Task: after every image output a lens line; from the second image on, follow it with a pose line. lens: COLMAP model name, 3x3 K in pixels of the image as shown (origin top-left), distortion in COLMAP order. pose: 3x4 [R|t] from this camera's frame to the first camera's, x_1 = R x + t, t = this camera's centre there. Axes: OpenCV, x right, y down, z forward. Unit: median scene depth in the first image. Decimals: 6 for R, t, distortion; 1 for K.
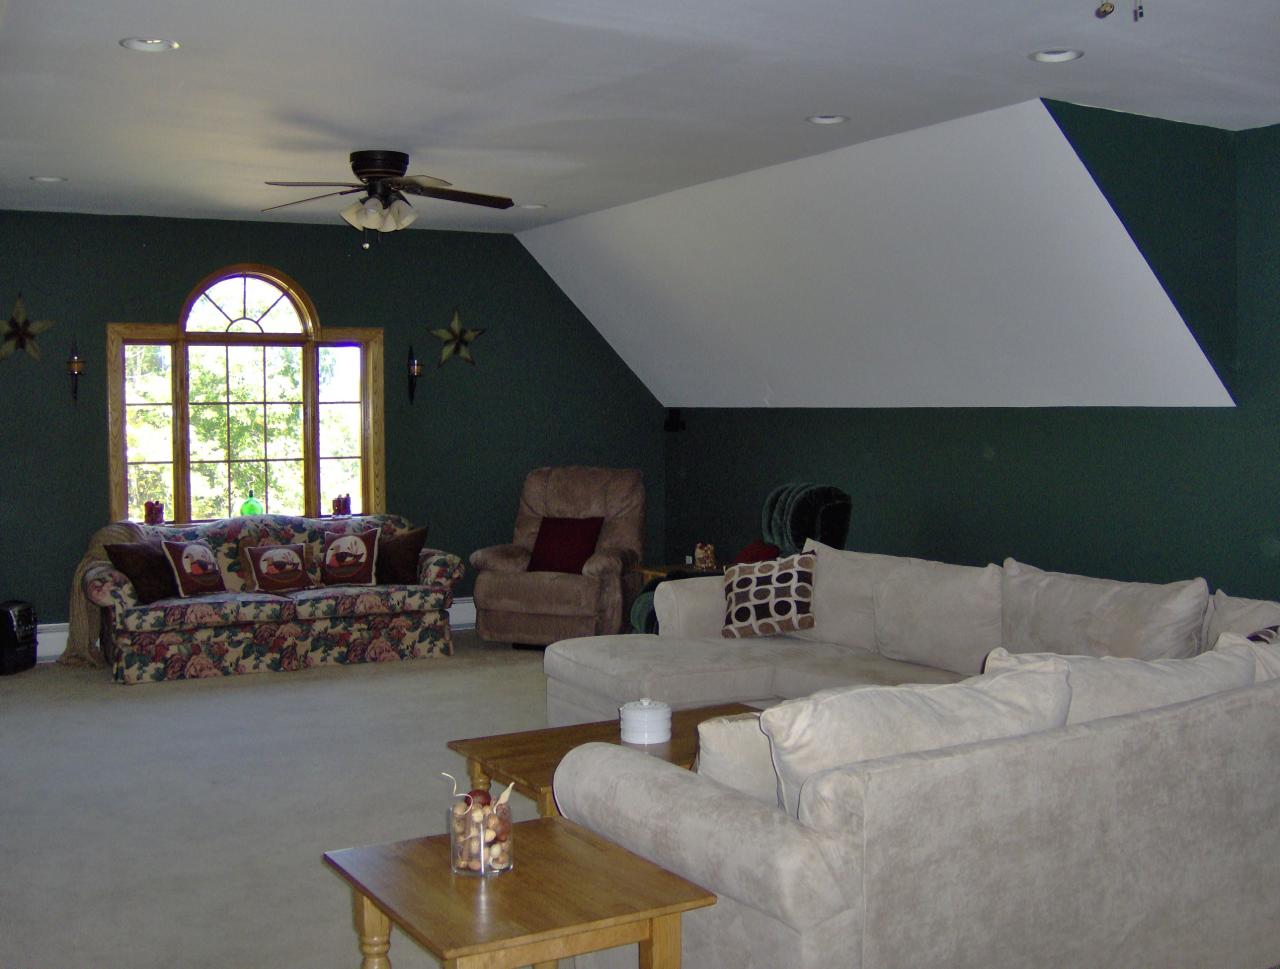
lens RADIAL K [[1412.9, 0, 646.1], [0, 1412.9, 480.1], [0, 0, 1]] dist [-0.196870, 0.152927]
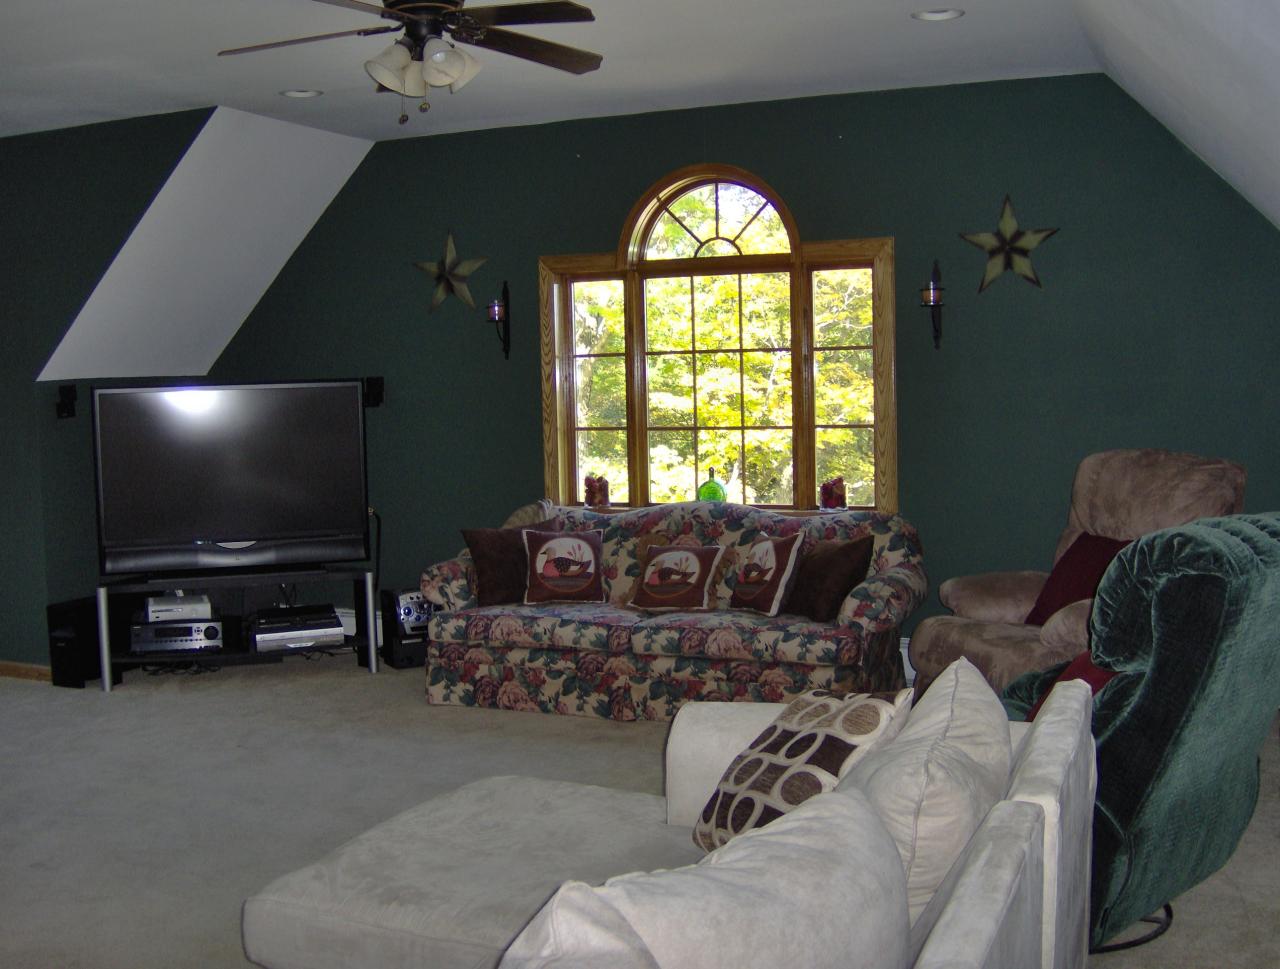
lens RADIAL K [[1412.9, 0, 646.1], [0, 1412.9, 480.1], [0, 0, 1]] dist [-0.196870, 0.152927]
pose [[0.596863, 0.051384, -0.800696, 0.334928], [-0.018222, 0.998558, 0.050498, -0.026379], [0.802136, -0.015550, 0.596939, 0.572771]]
